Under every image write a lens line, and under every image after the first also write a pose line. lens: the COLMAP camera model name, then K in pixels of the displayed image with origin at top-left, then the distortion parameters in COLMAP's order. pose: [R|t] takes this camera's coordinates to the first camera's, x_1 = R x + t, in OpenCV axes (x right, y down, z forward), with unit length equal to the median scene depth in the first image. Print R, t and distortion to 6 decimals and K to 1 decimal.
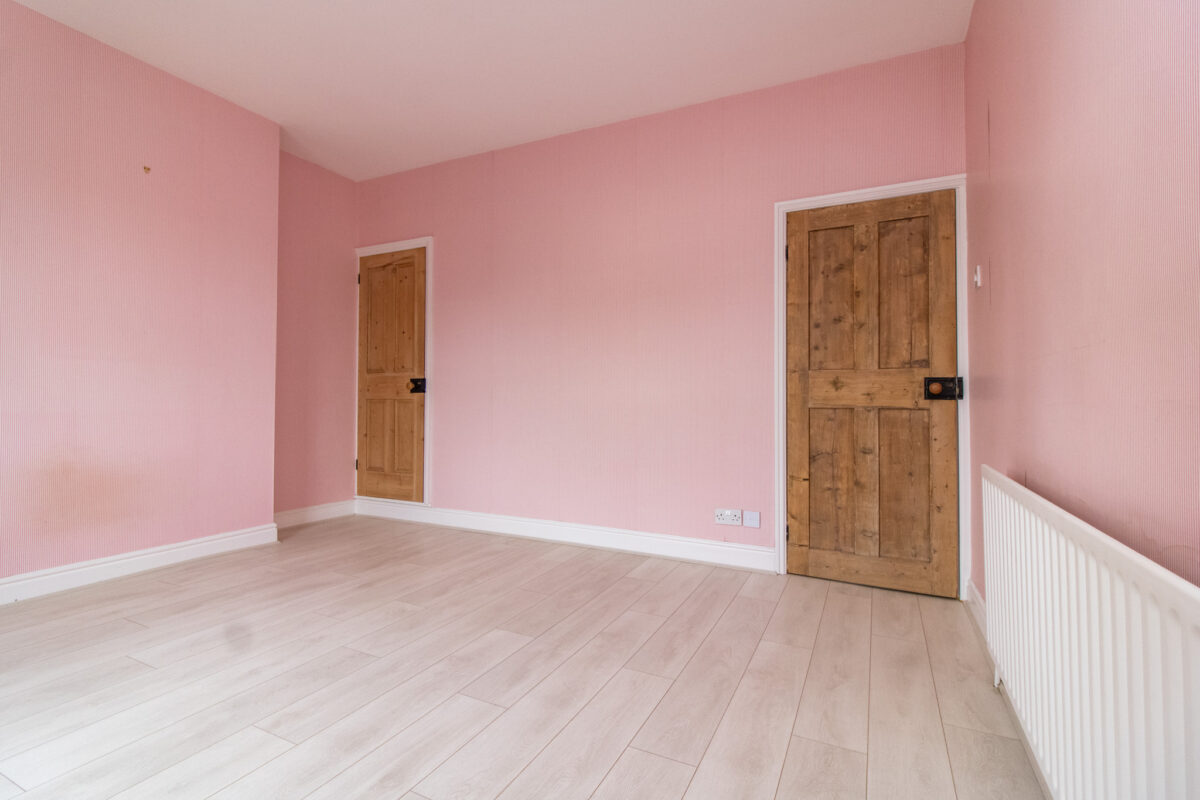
lens RADIAL K [[551.5, 0, 596.3], [0, 551.5, 394.8], [0, 0, 1]] dist [-0.003791, 0.000332]
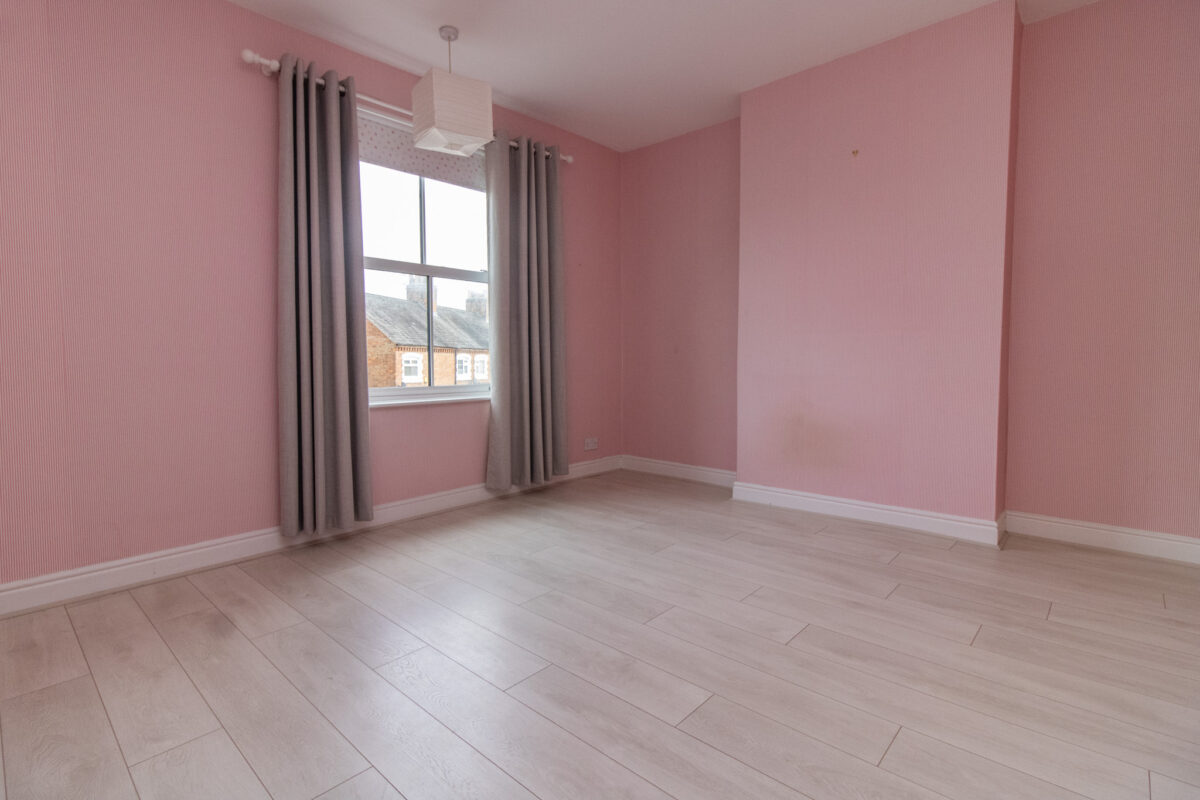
lens RADIAL K [[551.5, 0, 596.8], [0, 551.5, 405.7], [0, 0, 1]] dist [-0.003791, 0.000332]
pose [[-0.263541, 0.071046, -0.962028, 0.404604], [0.012709, 0.997453, 0.070181, 0.002900], [0.964564, 0.006269, -0.263773, 0.824872]]
